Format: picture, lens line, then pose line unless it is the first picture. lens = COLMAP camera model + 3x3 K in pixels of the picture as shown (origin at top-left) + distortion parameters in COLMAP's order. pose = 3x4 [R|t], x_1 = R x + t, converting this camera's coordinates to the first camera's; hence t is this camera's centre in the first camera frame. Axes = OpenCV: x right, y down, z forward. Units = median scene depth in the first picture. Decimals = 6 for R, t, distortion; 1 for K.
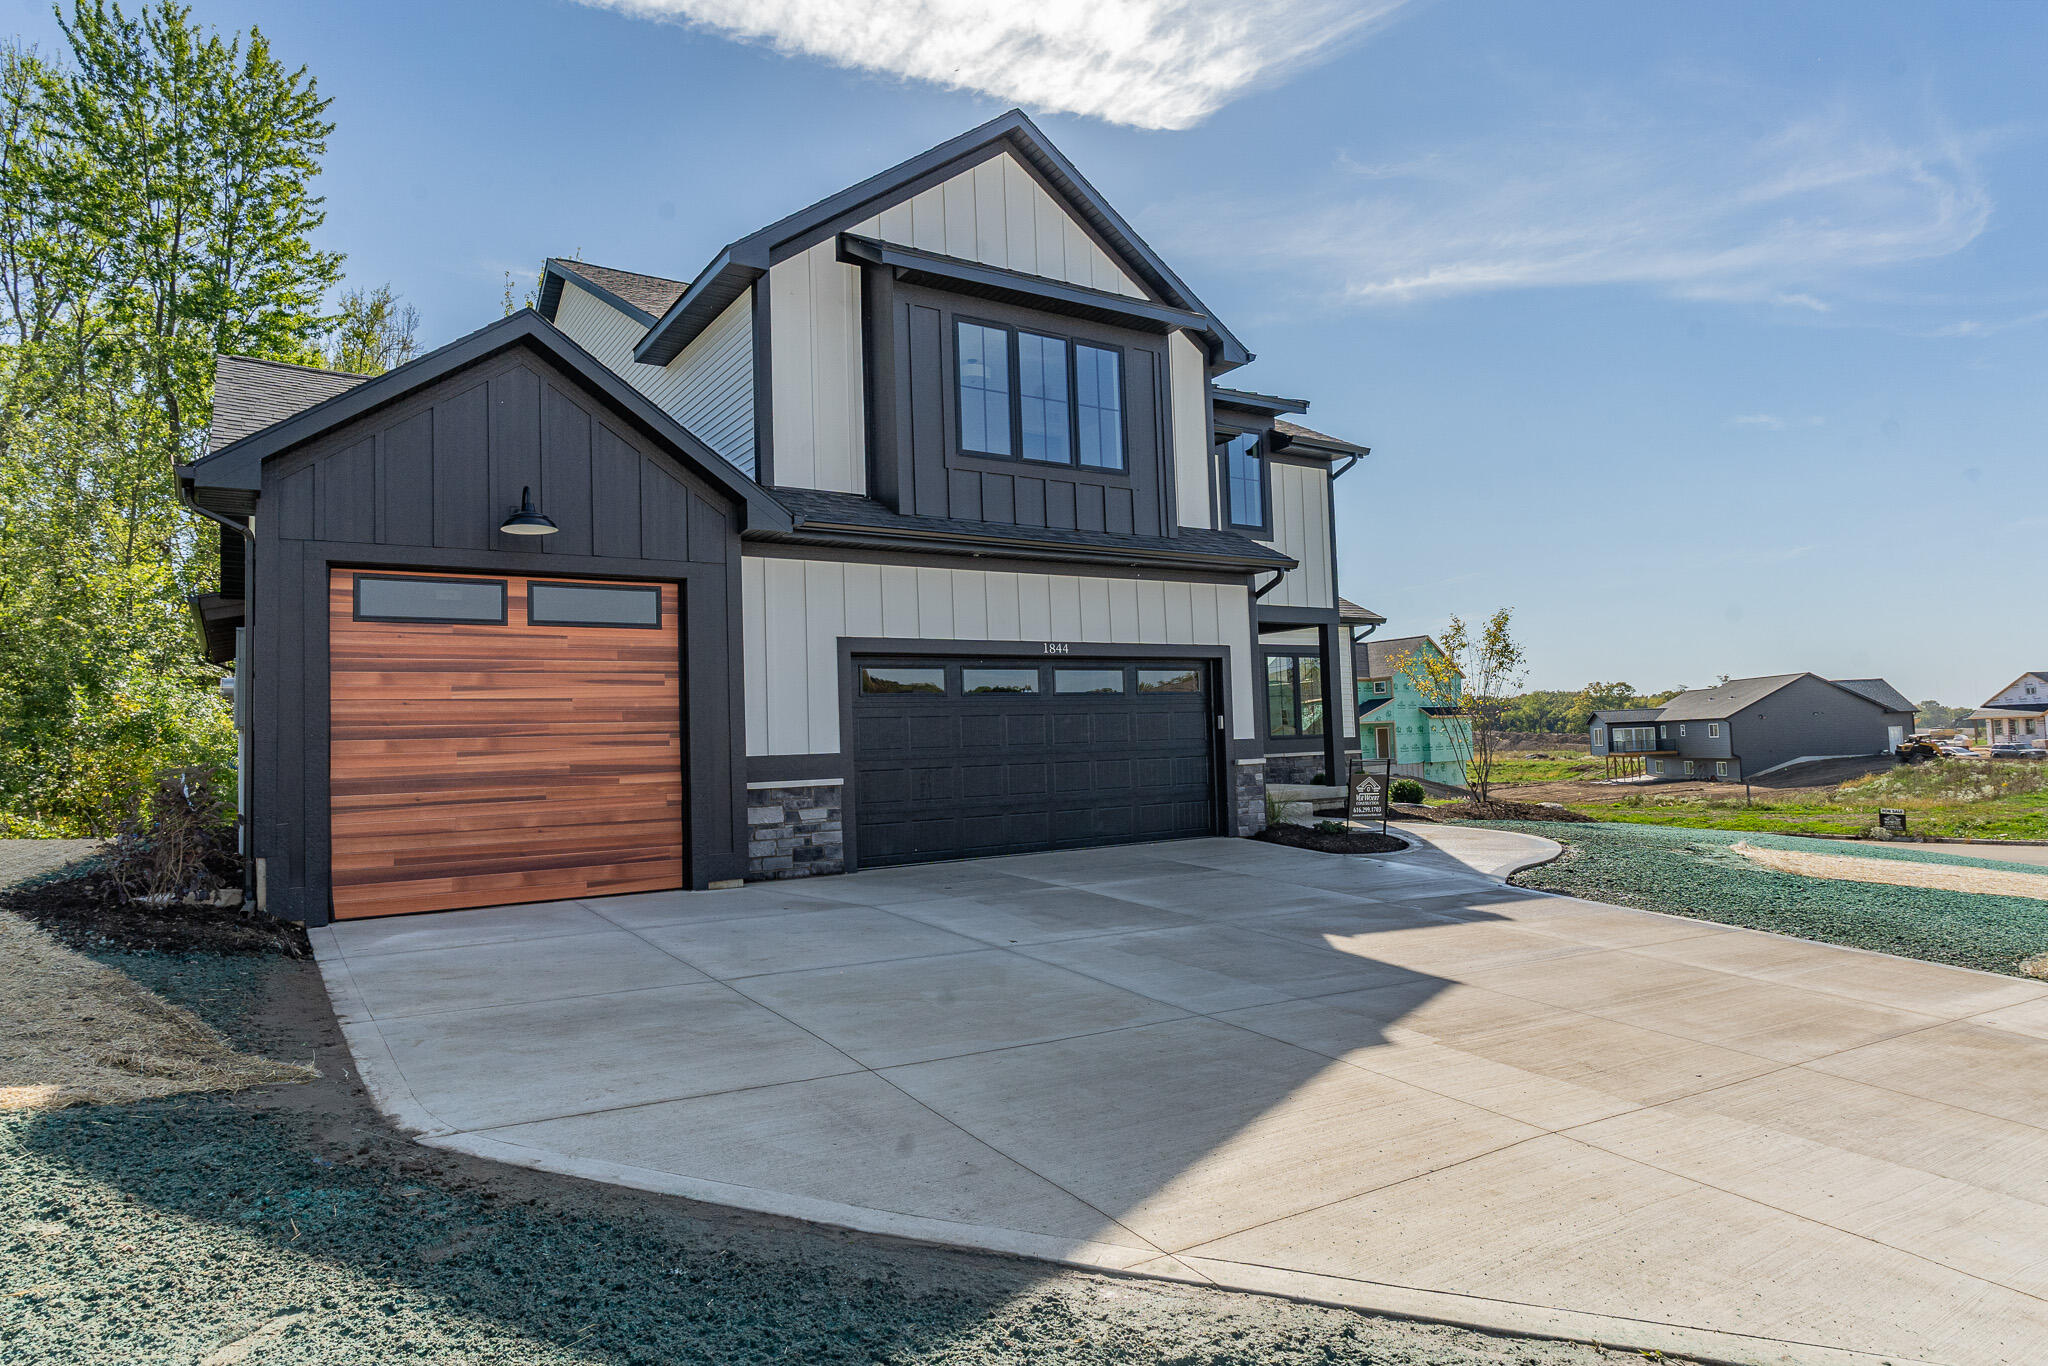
lens RADIAL K [[1197.3, 0, 1026.7], [0, 1197.3, 687.9], [0, 0, 1]] dist [-0.004553, 0.000310]
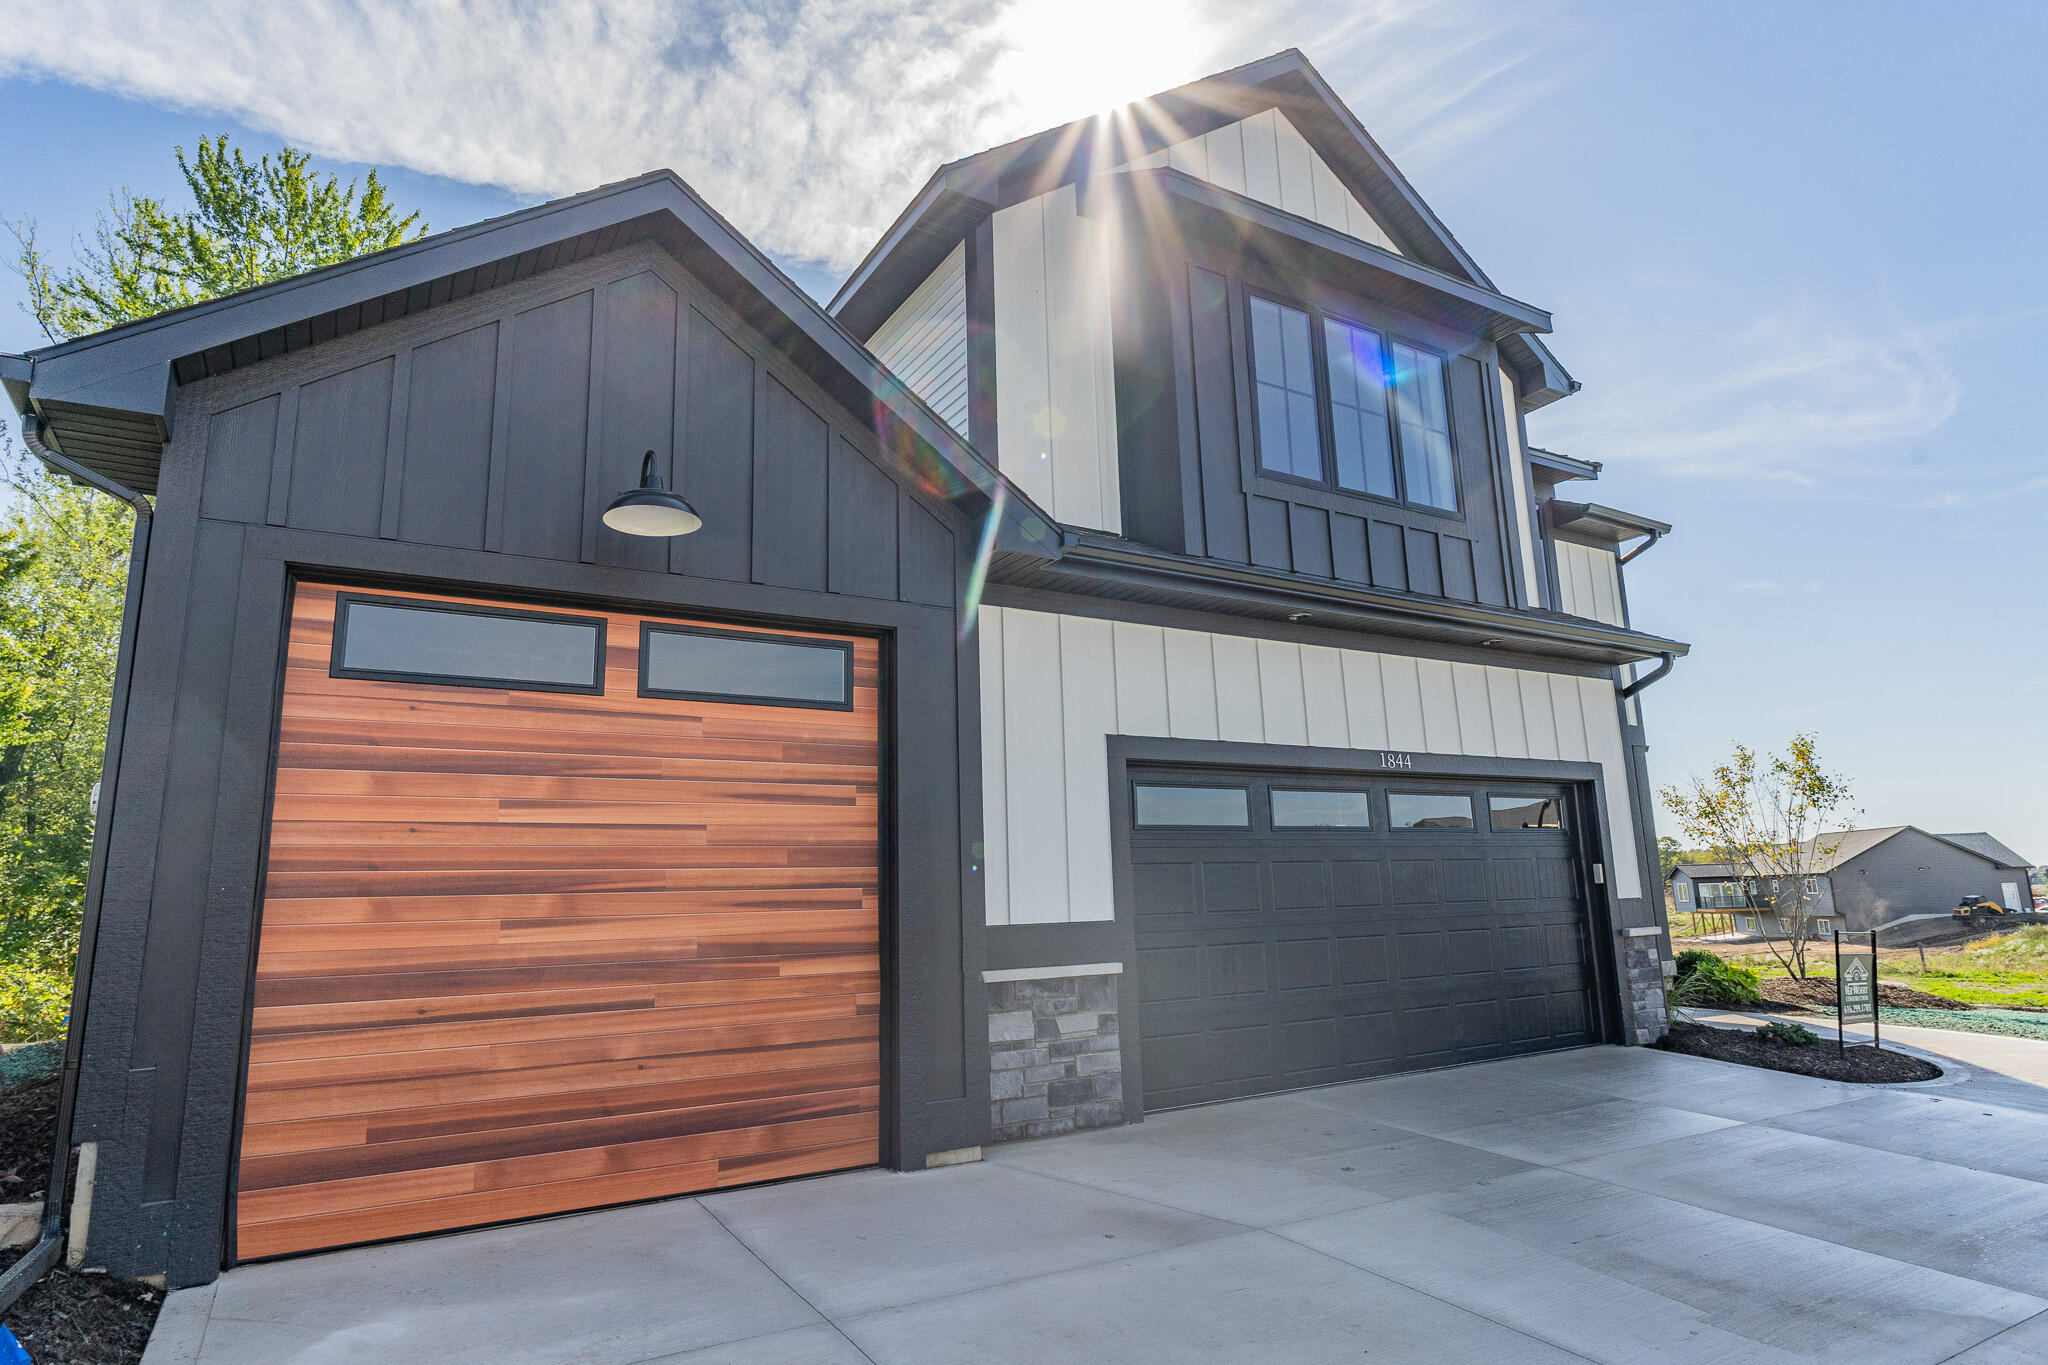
lens RADIAL K [[1138.3, 0, 1021.7], [0, 1138.3, 680.7], [0, 0, 1]] dist [-0.002287, 0.002189]
pose [[0.999206, -0.001622, -0.039818, -0.181294], [-0.003932, 0.990283, -0.139013, 0.013743], [0.039657, 0.139059, 0.989490, 0.399675]]
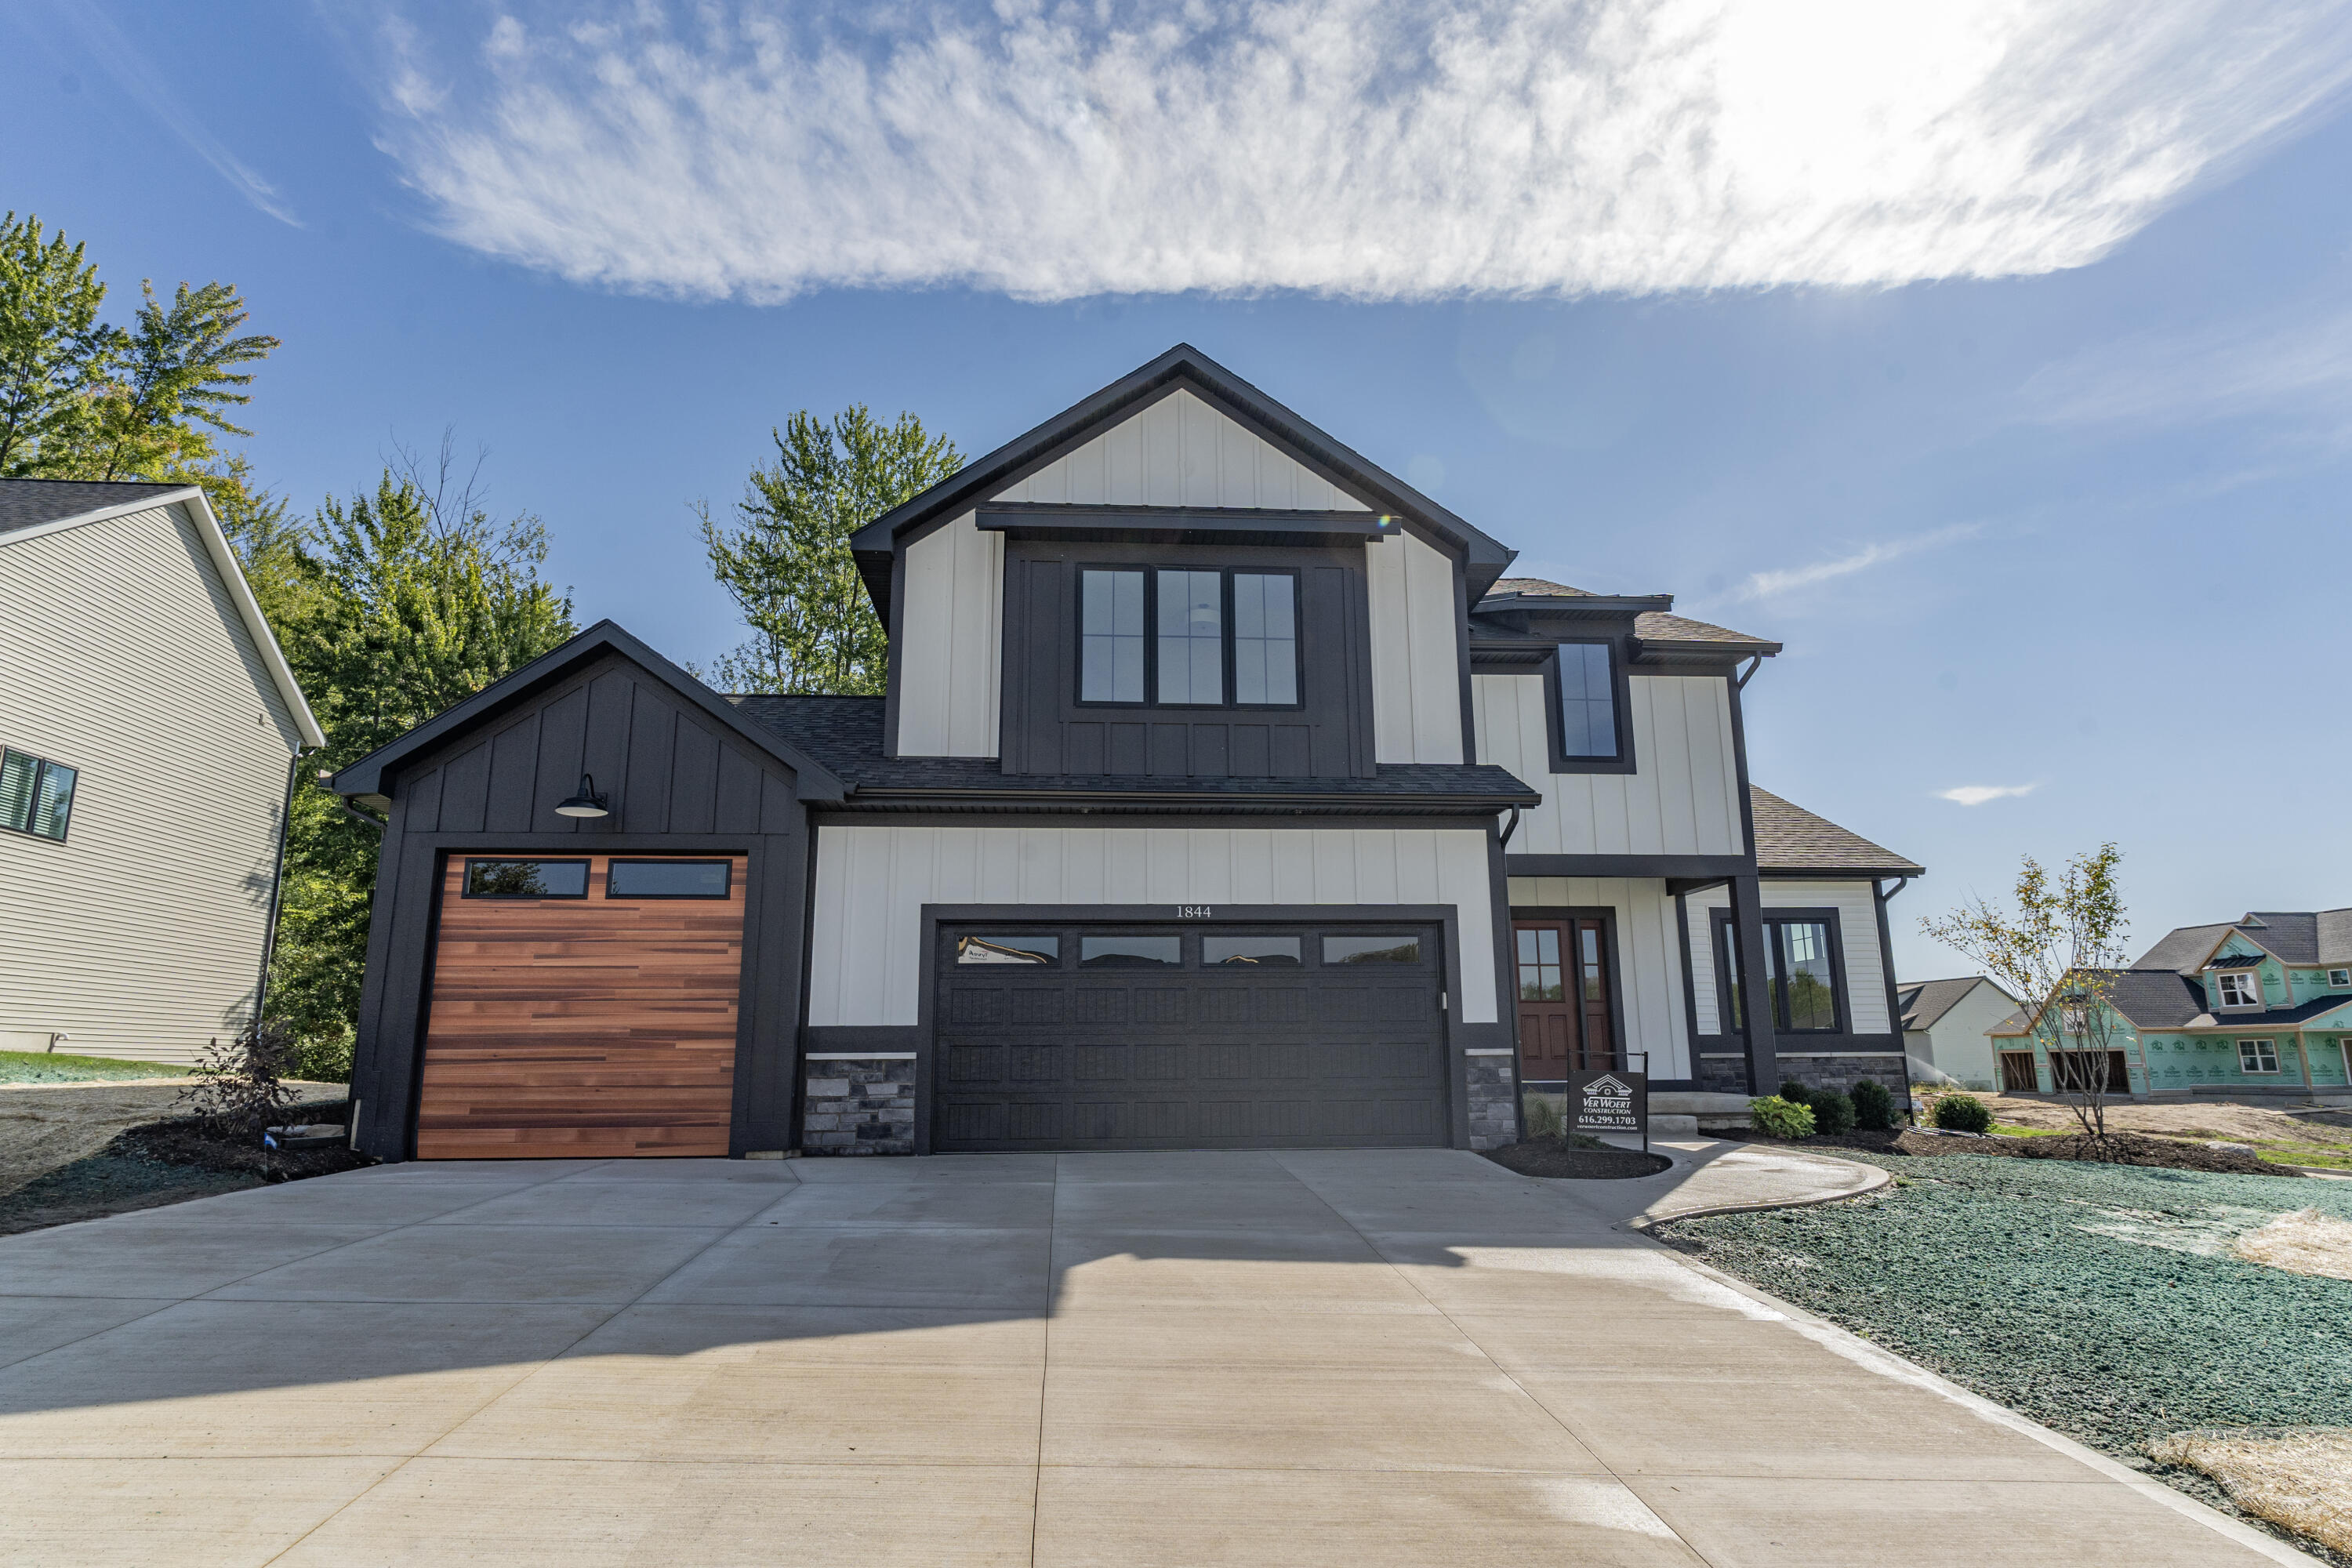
lens RADIAL K [[1320.4, 0, 1176.0], [0, 1320.4, 784.0], [0, 0, 1]] dist [-0.002899, 0.000404]
pose [[0.877624, -0.072393, -0.473851, 0.542290], [0.000314, 0.988617, -0.150455, 0.022598], [0.479349, 0.131894, 0.867657, 0.159558]]
